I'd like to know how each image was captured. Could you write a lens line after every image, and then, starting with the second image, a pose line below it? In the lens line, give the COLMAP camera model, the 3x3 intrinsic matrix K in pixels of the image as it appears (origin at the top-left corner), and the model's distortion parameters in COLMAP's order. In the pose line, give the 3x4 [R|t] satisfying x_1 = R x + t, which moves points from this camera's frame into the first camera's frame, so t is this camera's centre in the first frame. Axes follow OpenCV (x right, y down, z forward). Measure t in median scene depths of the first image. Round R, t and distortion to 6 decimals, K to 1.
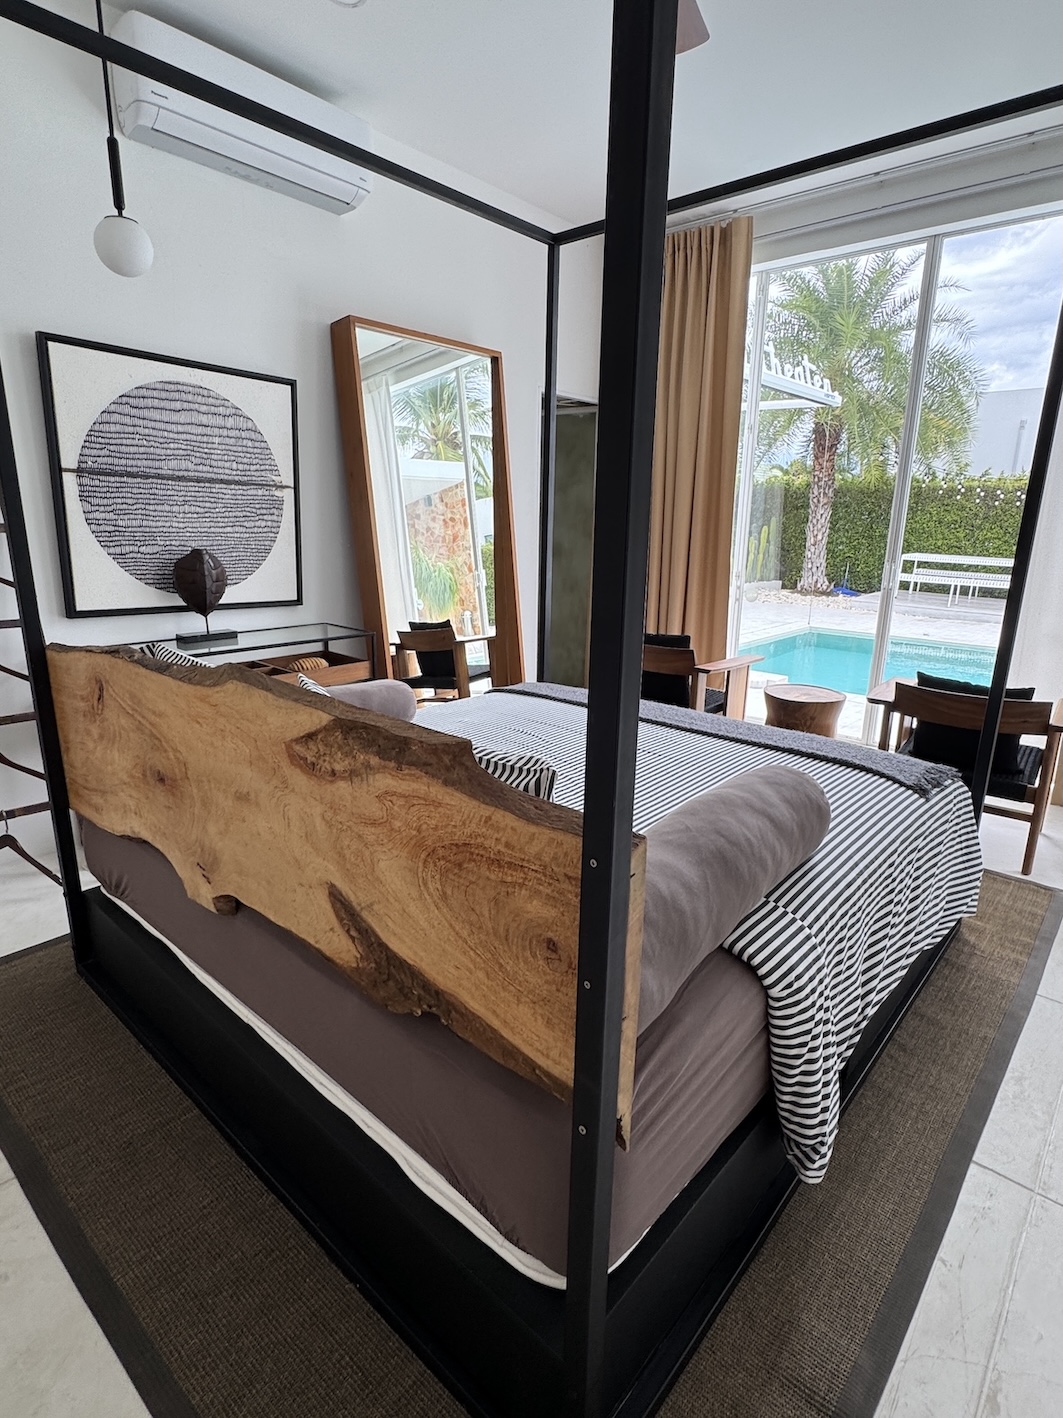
lens RADIAL K [[749.2, 0, 530.8], [0, 749.2, 712.4], [0, 0, 1]] dist [0.000890, 0.001036]
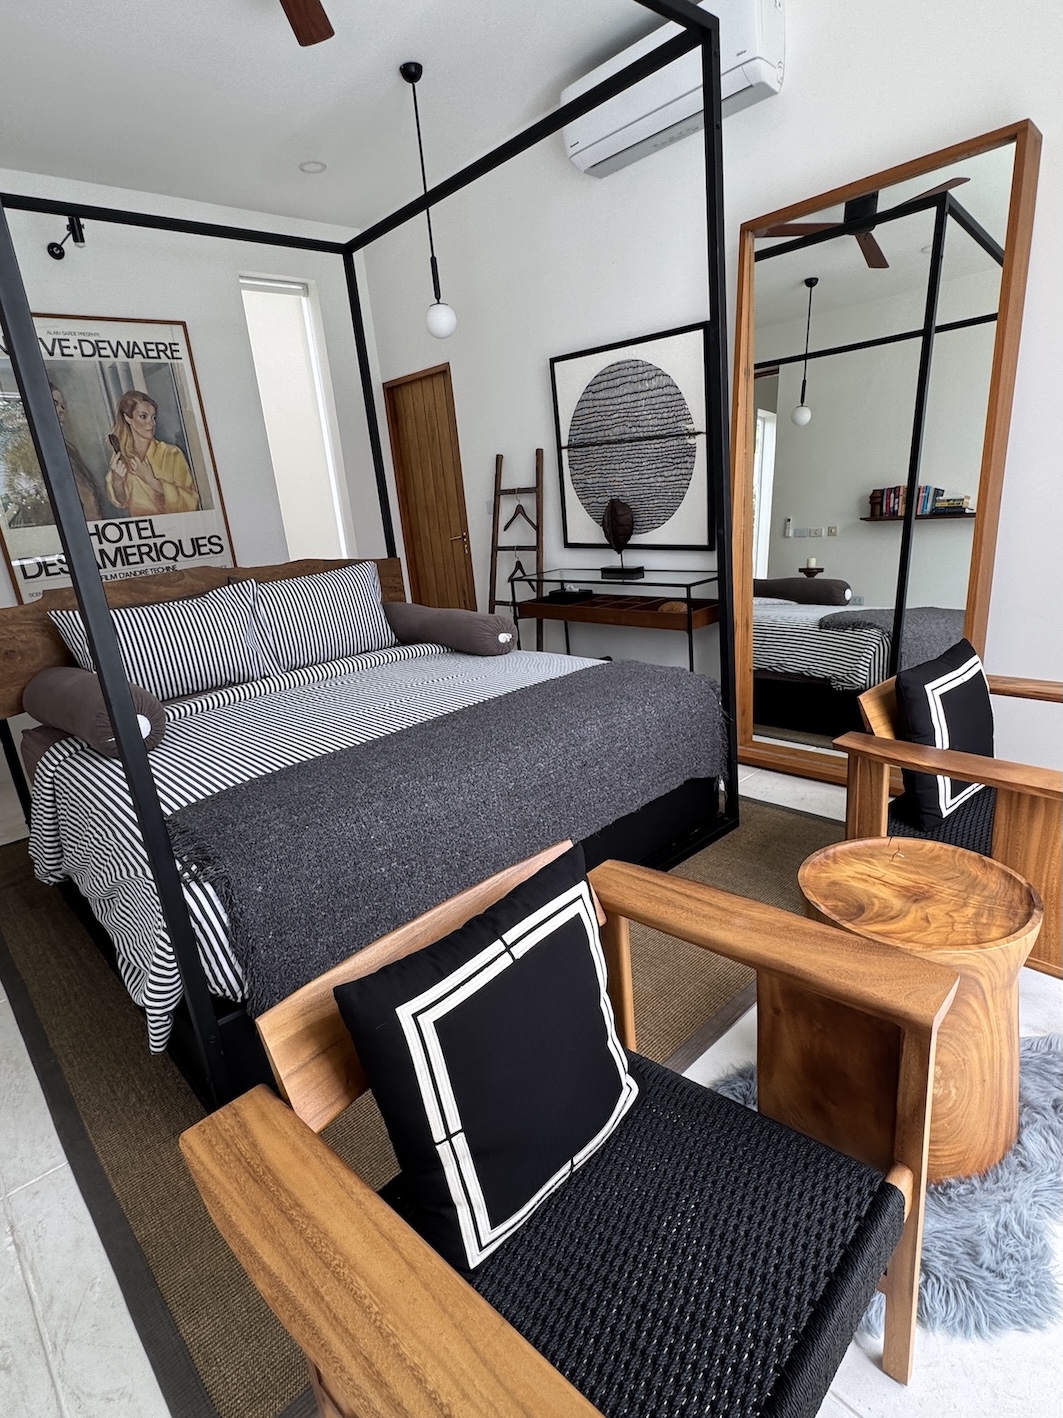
lens RADIAL K [[749.2, 0, 532.2], [0, 749.2, 706.7], [0, 0, 1]] dist [0.000890, 0.001036]
pose [[-0.088193, 0.271997, -0.958248, 0.851273], [-0.159532, 0.945722, 0.283124, -0.220856], [0.983245, 0.177841, -0.040014, 0.970618]]
